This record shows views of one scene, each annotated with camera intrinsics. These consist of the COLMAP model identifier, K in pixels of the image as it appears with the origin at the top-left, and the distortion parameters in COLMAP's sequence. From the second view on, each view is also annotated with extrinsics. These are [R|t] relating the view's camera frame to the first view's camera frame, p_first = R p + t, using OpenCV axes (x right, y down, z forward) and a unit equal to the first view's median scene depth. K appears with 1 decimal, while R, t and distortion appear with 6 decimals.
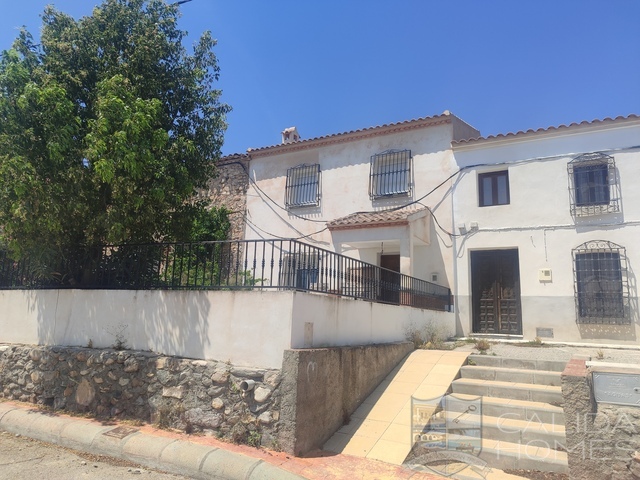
lens RADIAL K [[468.5, 0, 320.2], [0, 468.5, 240.4], [0, 0, 1]] dist [0.032793, -0.023310]
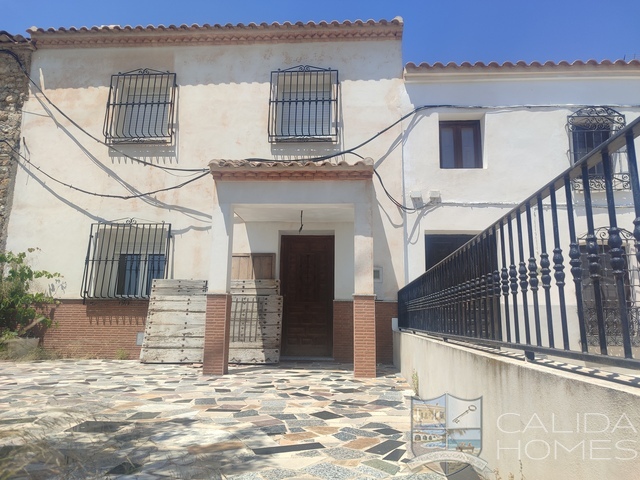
lens RADIAL K [[468.5, 0, 325.2], [0, 468.5, 234.6], [0, 0, 1]] dist [0.032793, -0.023310]
pose [[0.903848, 0.058993, 0.423767, -0.077548], [-0.060026, 0.998137, -0.010924, 0.035397], [-0.423622, -0.015563, 0.905705, 0.432577]]
